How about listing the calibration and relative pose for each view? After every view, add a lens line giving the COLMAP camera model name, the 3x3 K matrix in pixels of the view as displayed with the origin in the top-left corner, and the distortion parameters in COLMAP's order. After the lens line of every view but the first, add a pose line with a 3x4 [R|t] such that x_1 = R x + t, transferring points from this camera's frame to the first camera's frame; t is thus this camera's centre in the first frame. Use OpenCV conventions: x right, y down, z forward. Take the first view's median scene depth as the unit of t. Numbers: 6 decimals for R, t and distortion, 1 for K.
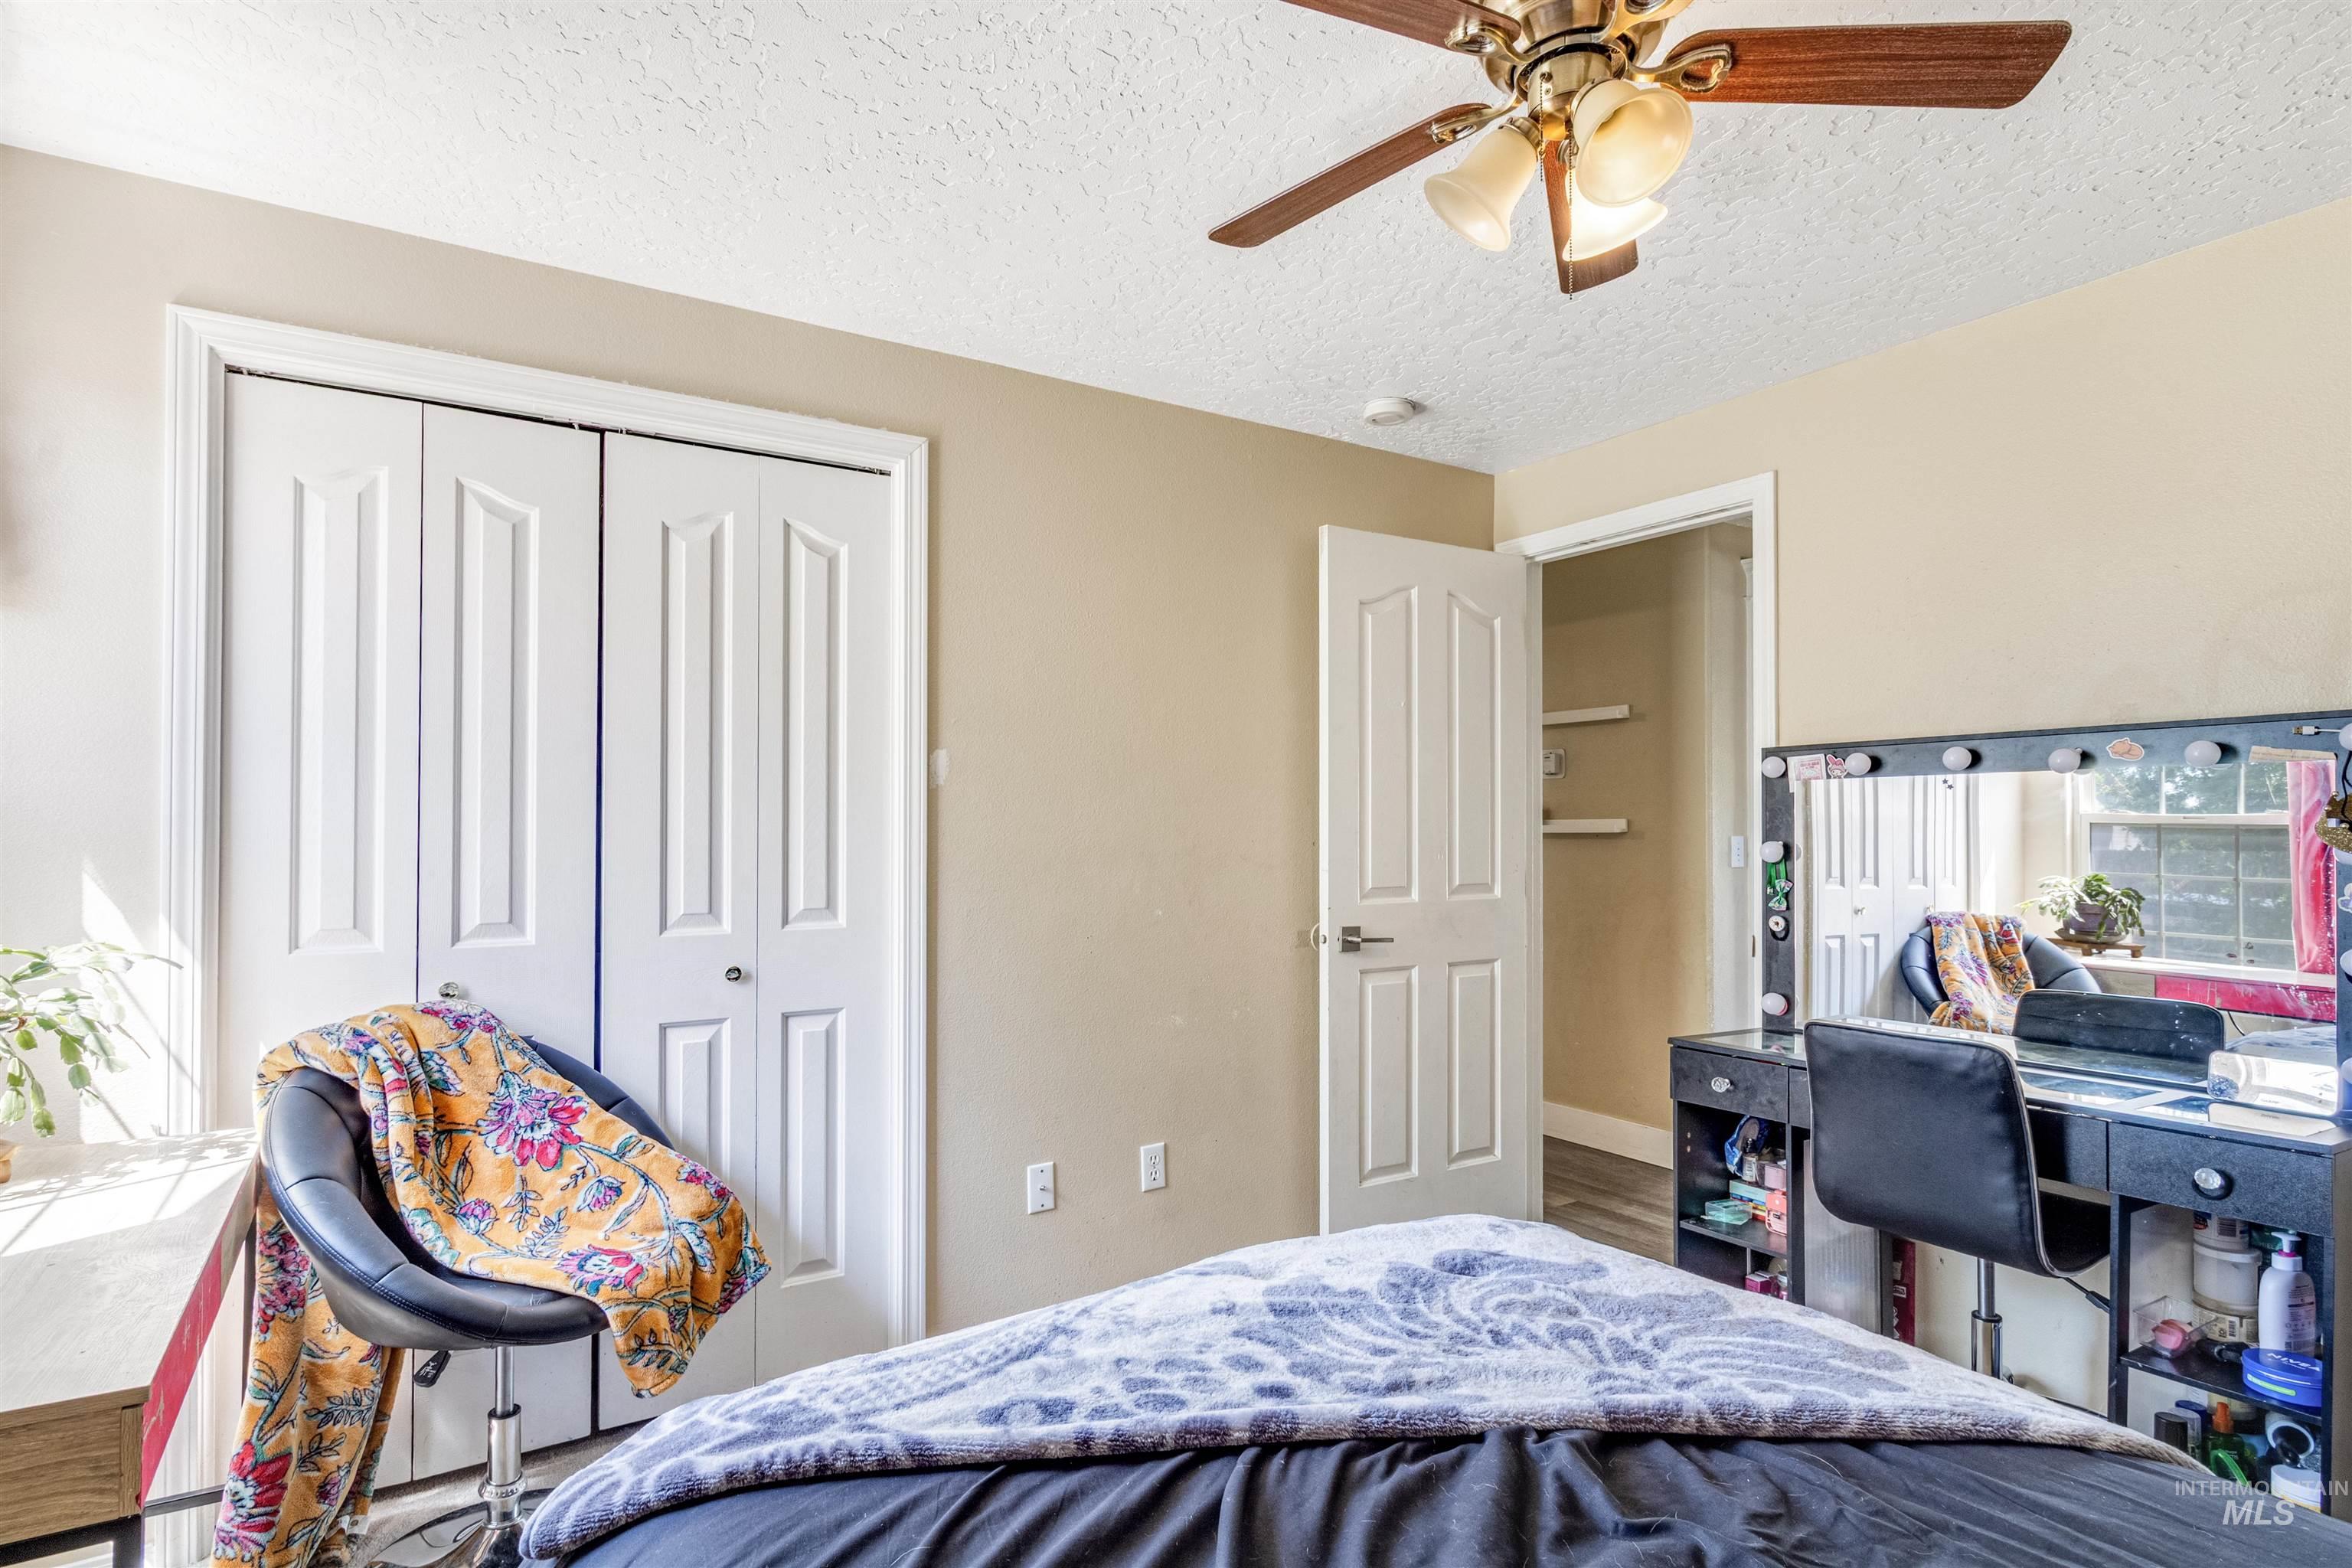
lens RADIAL K [[1151.4, 0, 1176.4], [0, 1151.4, 814.0], [0, 0, 1]] dist [-0.003525, -0.000649]
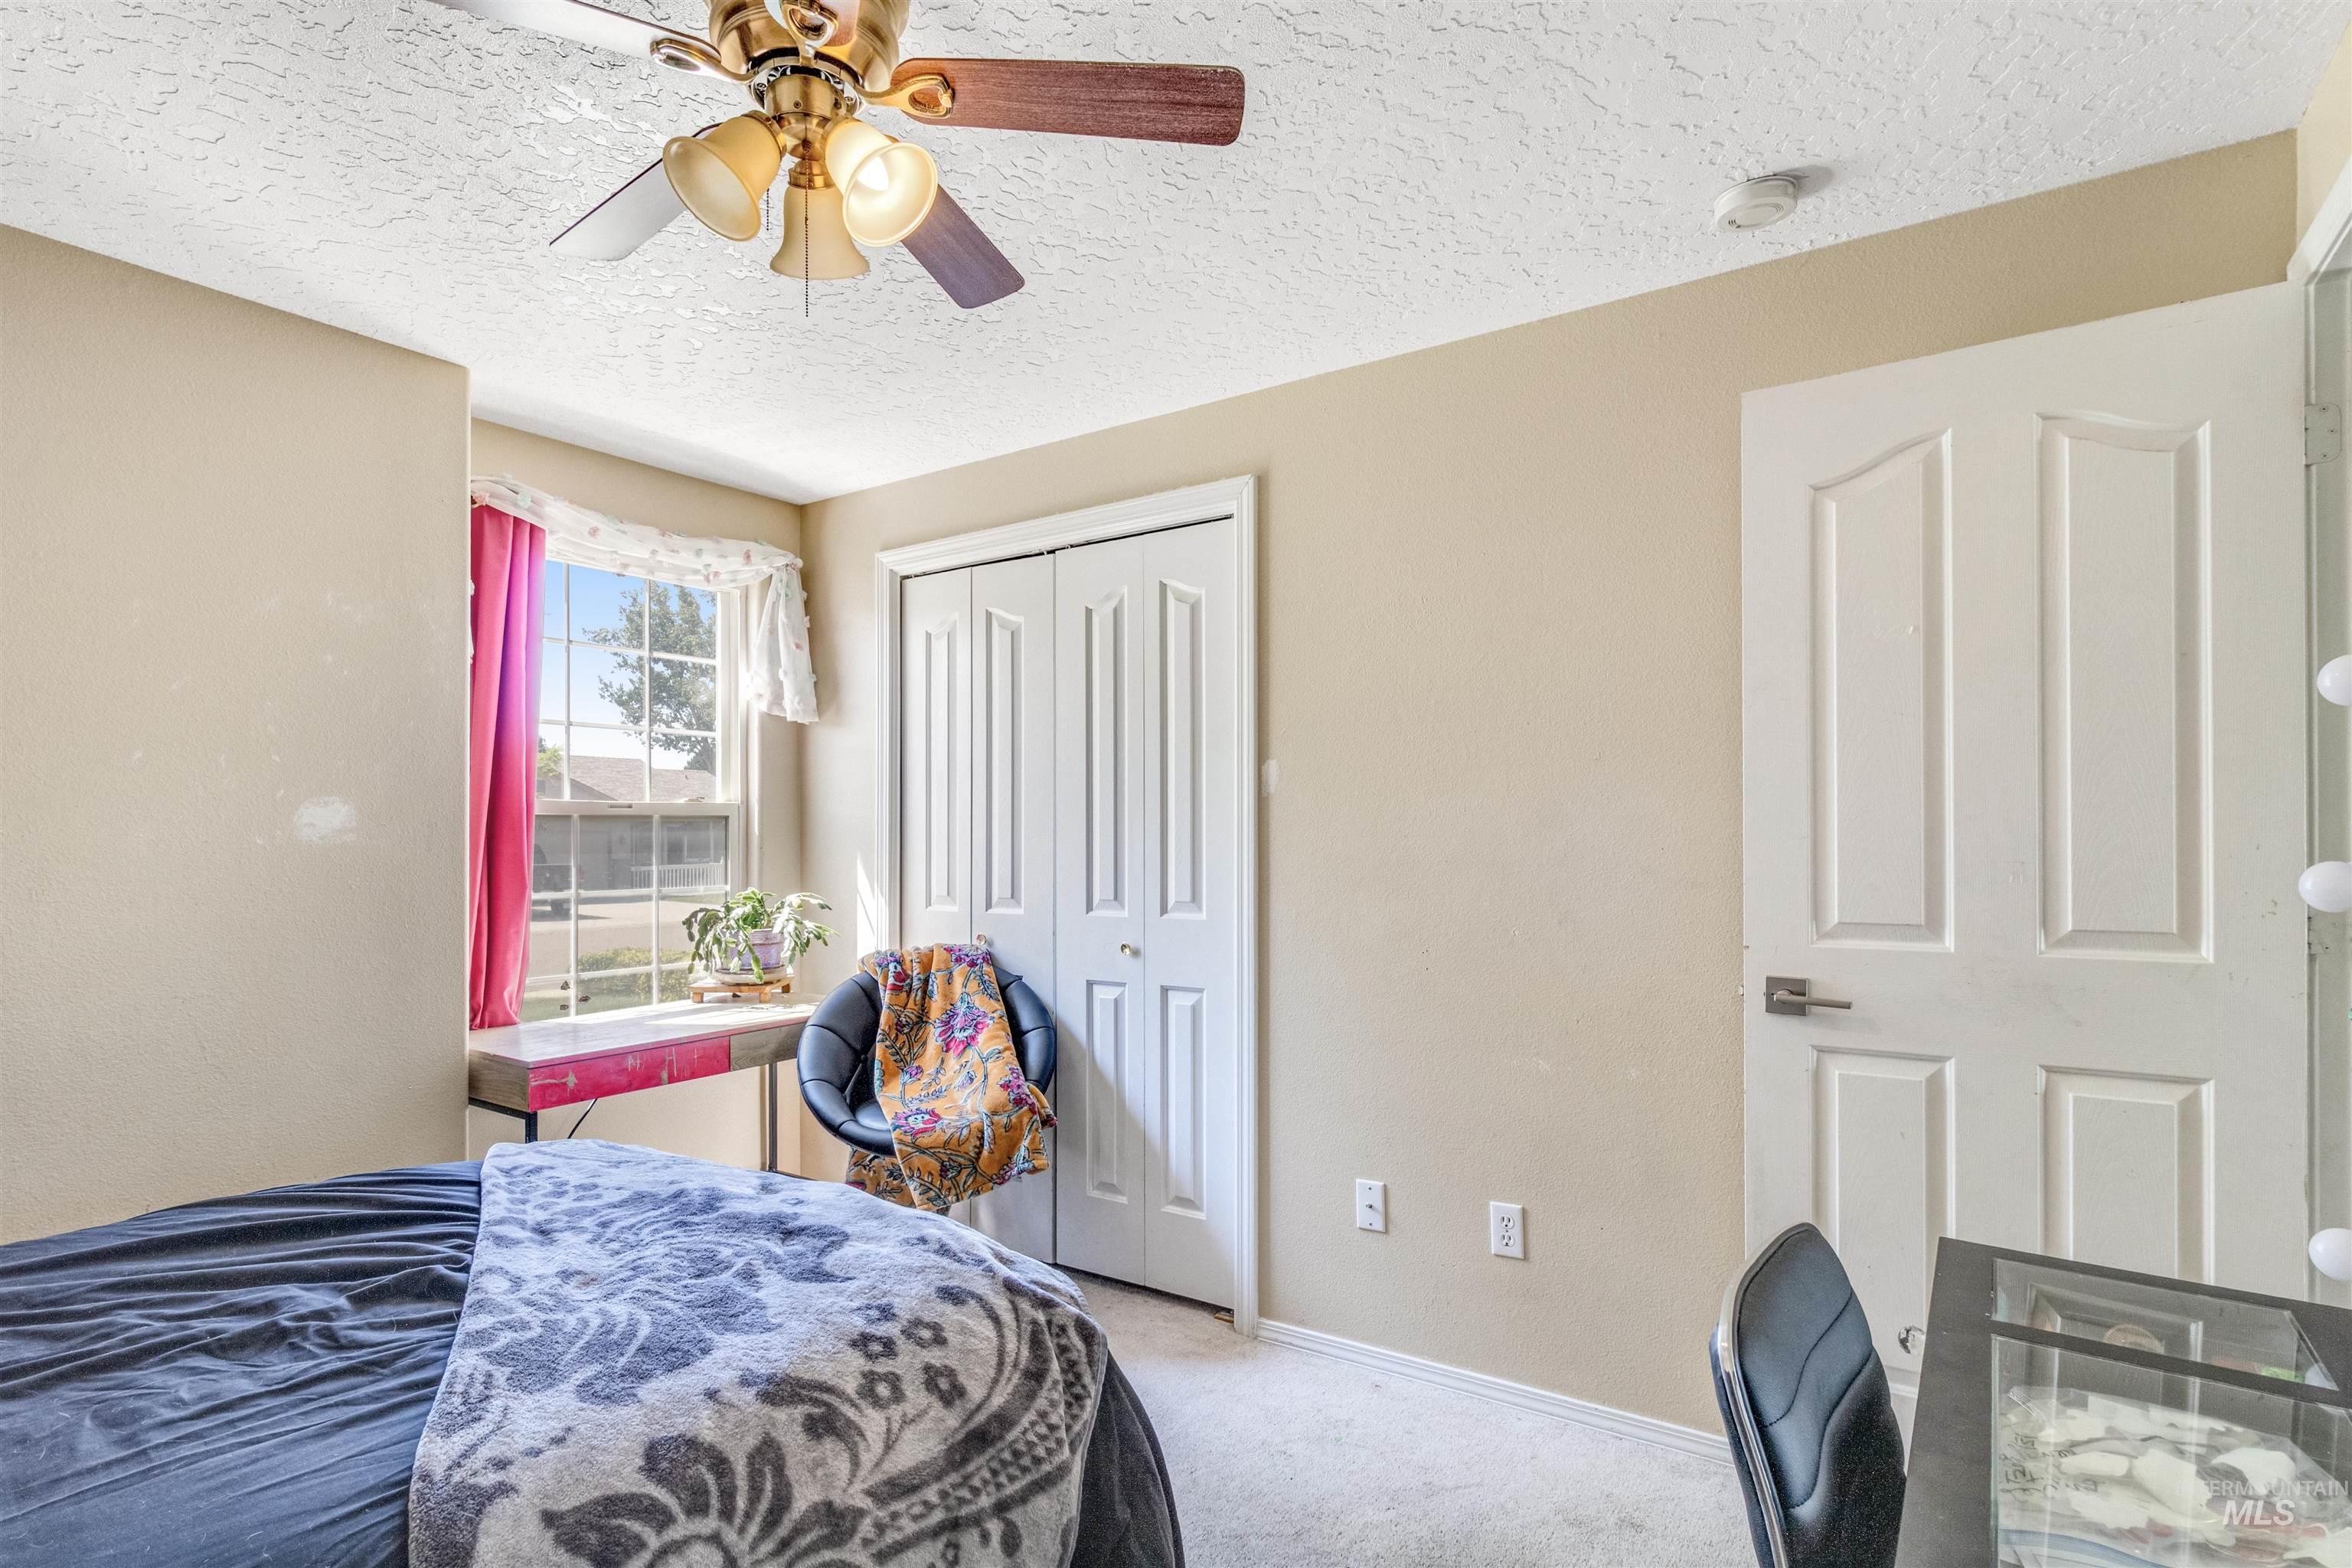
lens RADIAL K [[1212.7, 0, 1174.3], [0, 1212.7, 820.3], [0, 0, 1]] dist [0.010126, -0.000051]
pose [[0.397361, -0.011614, -0.917589, 0.816178], [0.018585, 0.999817, -0.004606, 0.003382], [0.917474, -0.015223, 0.397504, 0.483525]]
